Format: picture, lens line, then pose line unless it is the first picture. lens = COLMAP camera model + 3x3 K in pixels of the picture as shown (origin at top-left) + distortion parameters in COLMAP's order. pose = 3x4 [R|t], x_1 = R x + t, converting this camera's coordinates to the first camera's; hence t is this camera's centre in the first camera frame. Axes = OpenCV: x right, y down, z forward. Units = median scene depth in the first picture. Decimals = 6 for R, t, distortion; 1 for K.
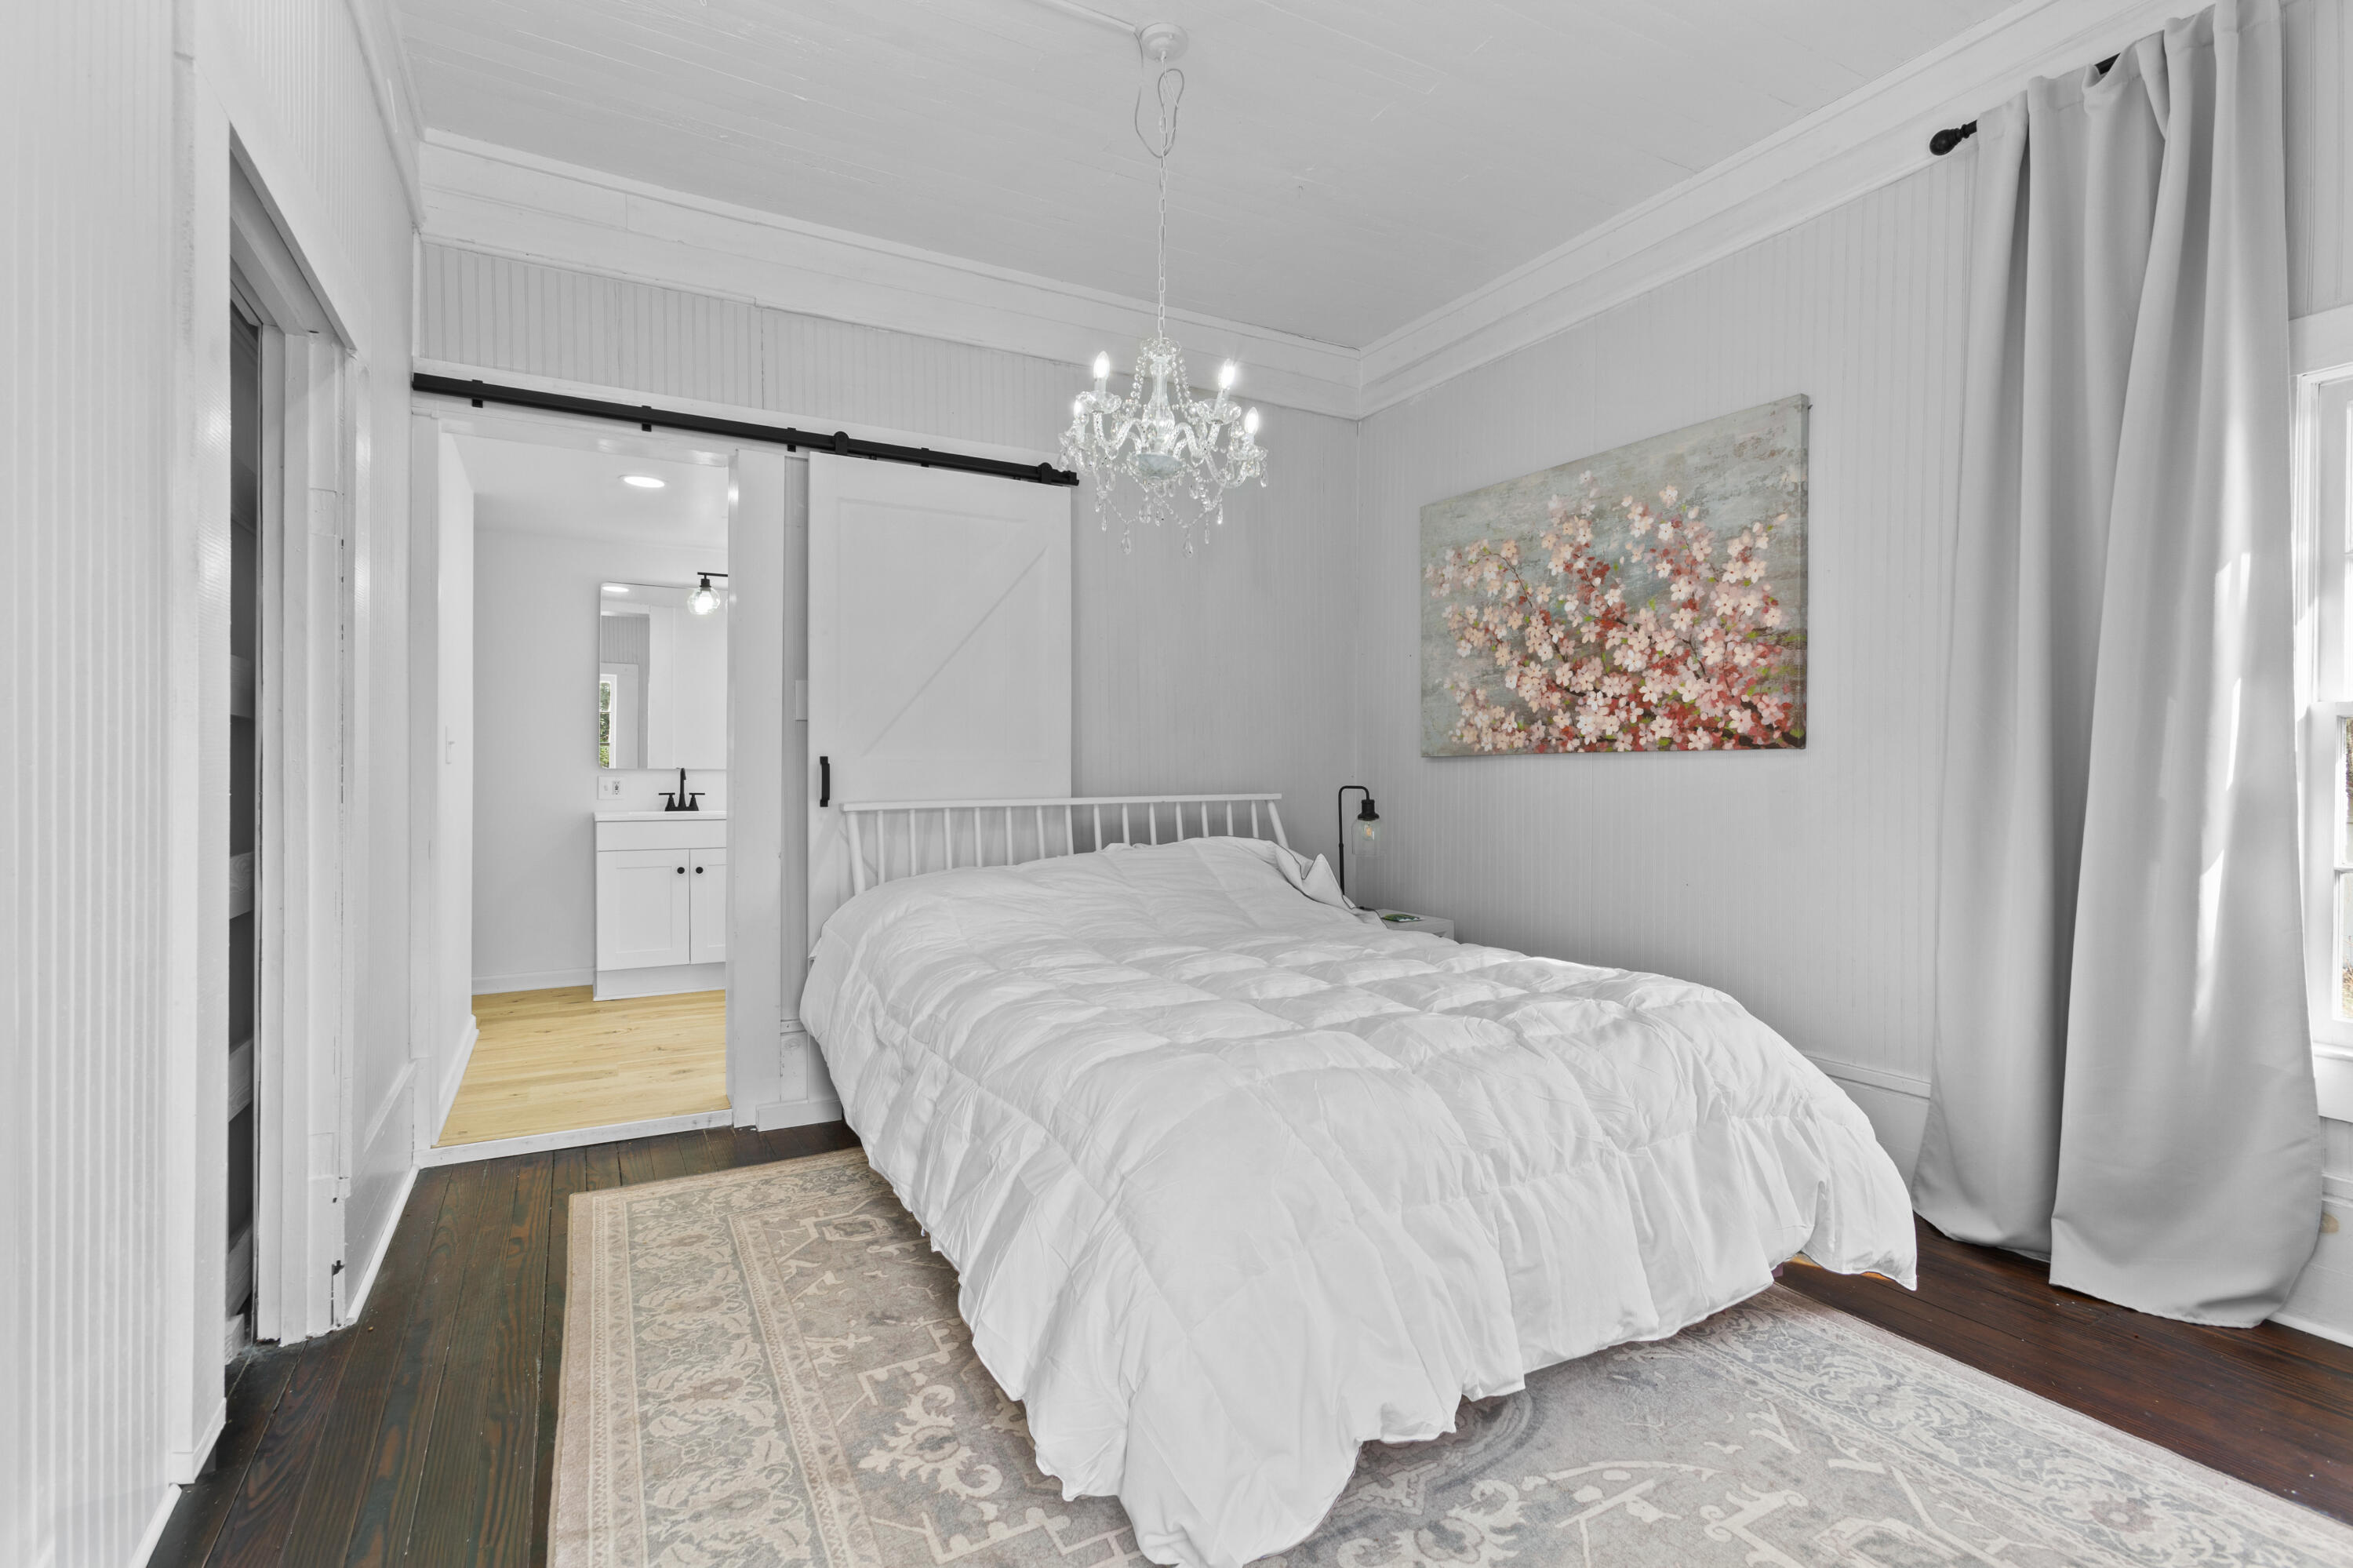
lens RADIAL K [[1065.8, 0, 1181.3], [0, 1065.8, 757.7], [0, 0, 1]] dist [-0.000013, 0.000623]
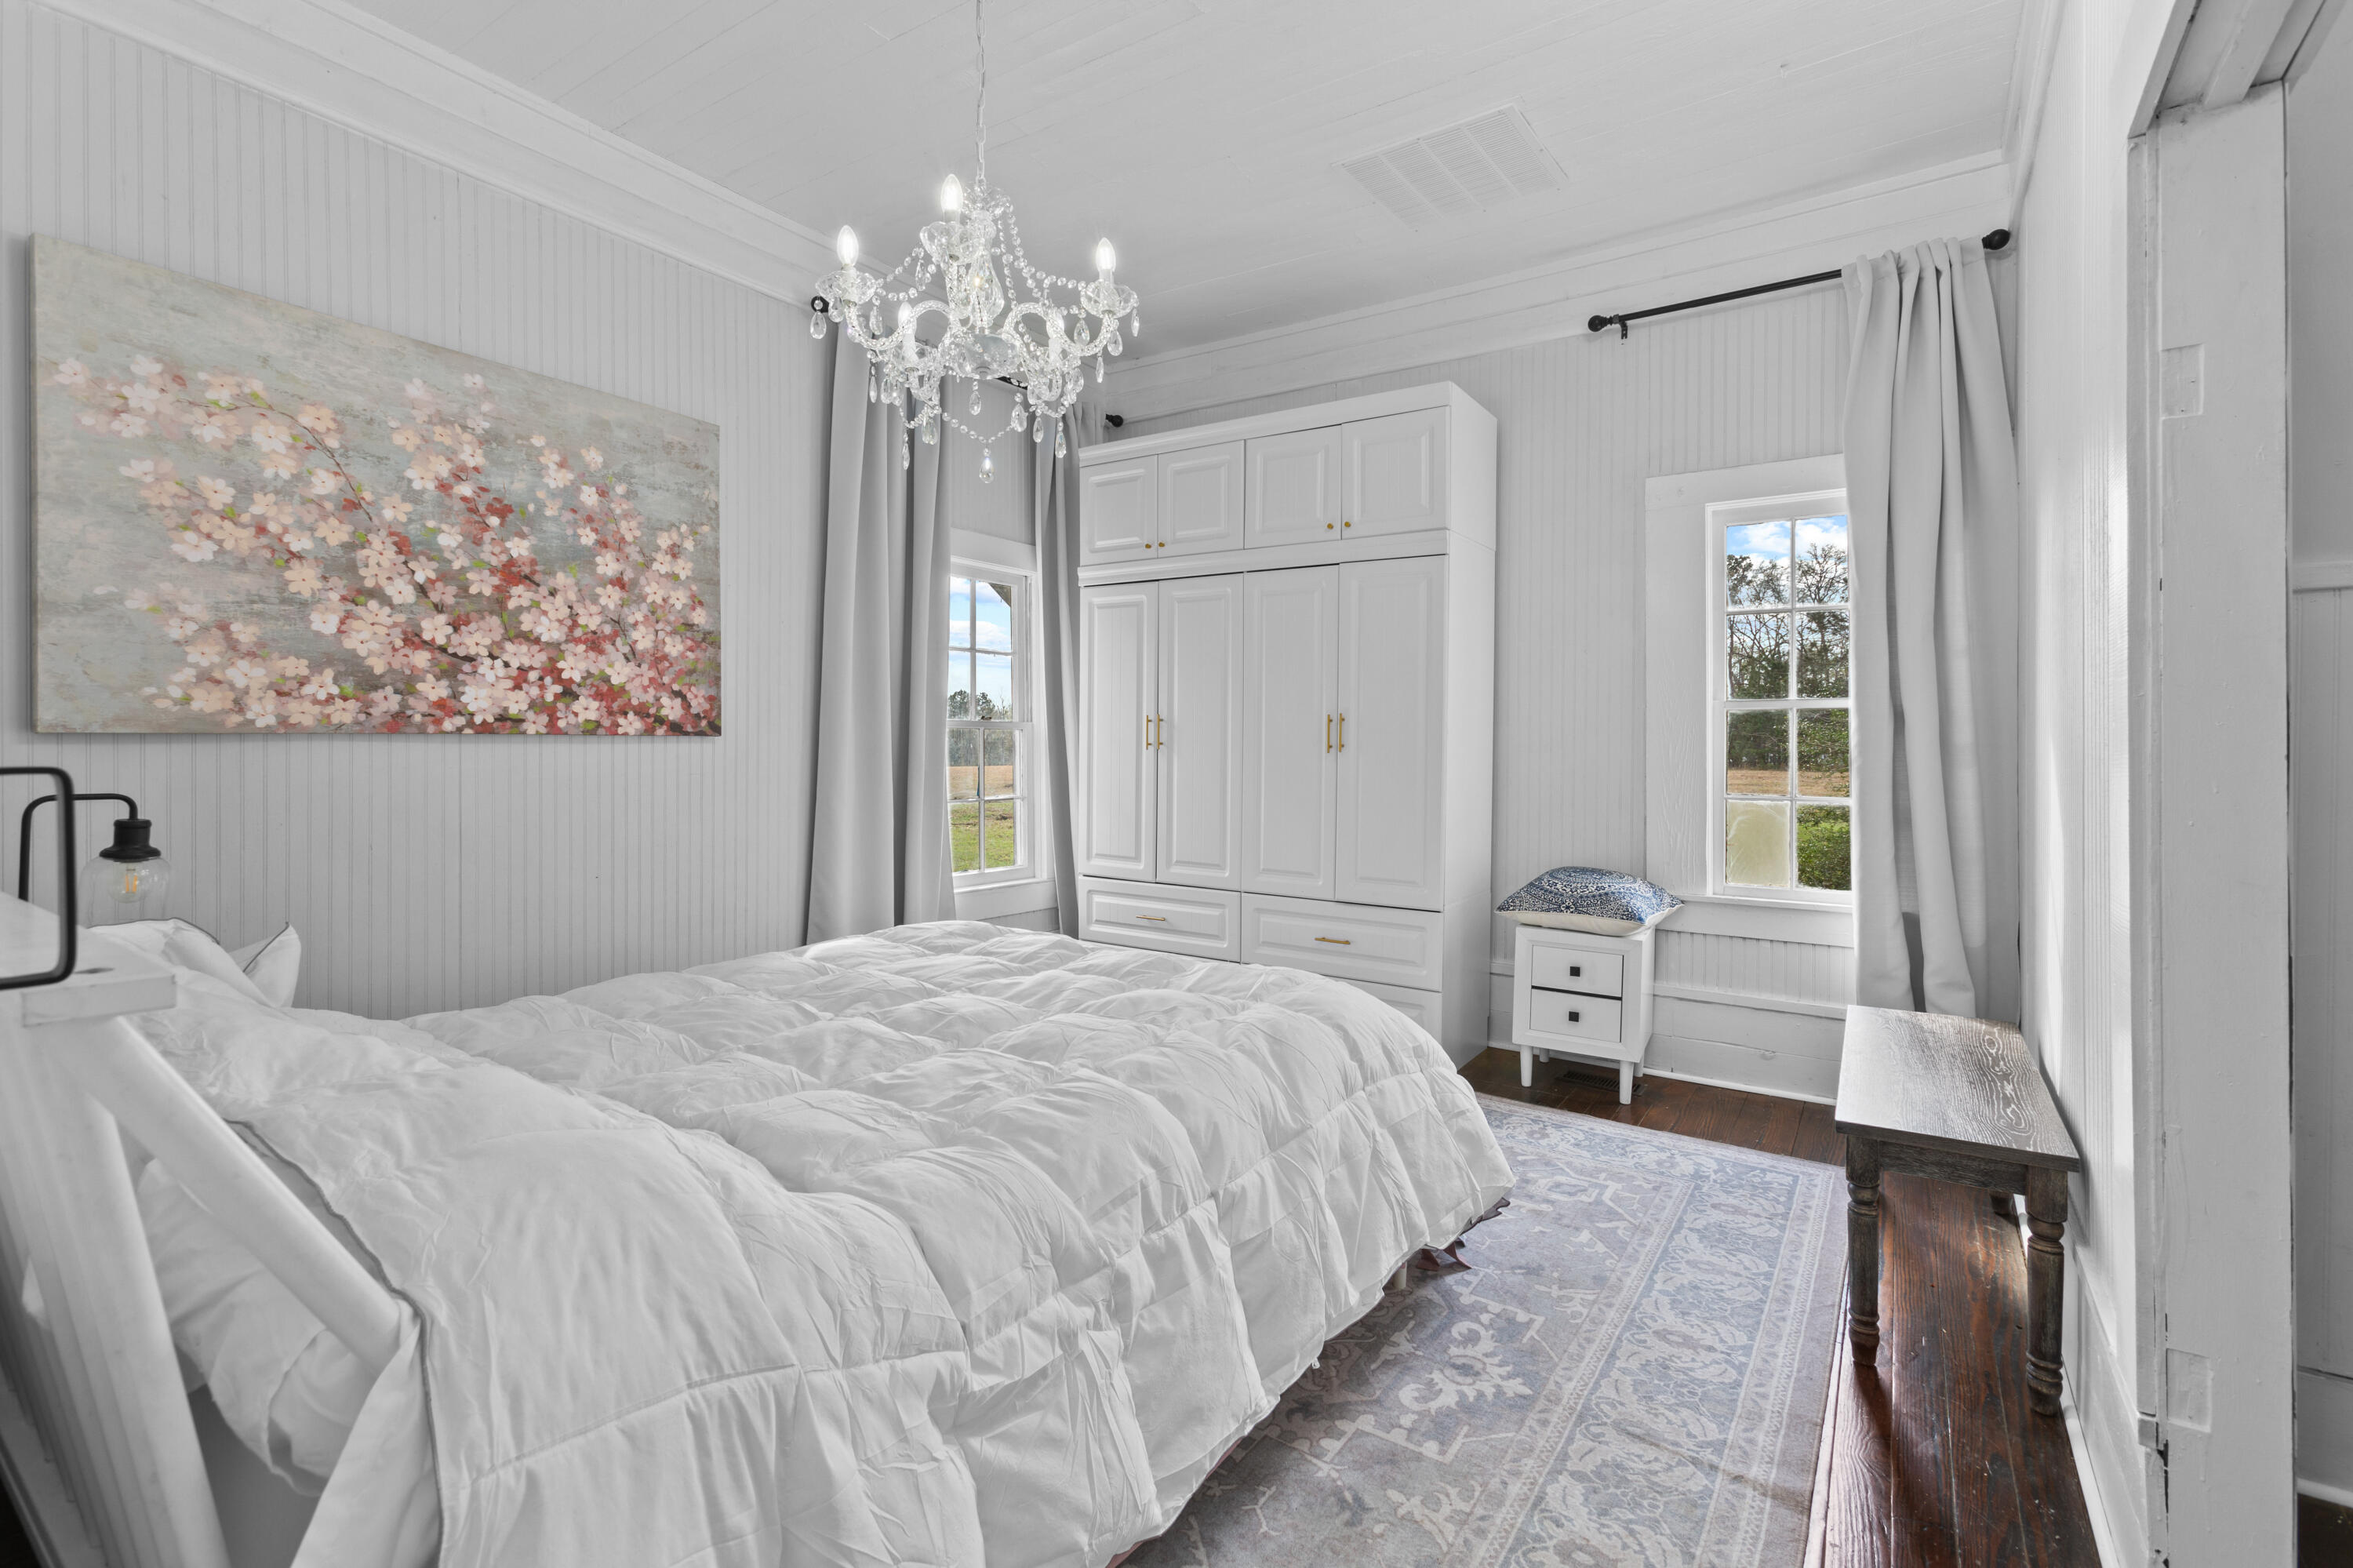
lens RADIAL K [[1065.8, 0, 1181.3], [0, 1065.8, 757.7], [0, 0, 1]] dist [-0.000013, 0.000623]
pose [[-0.442279, -0.002184, 0.896875, -0.580191], [-0.004245, 0.999991, 0.000342, 0.010487], [-0.896867, -0.003656, -0.442285, 0.926345]]
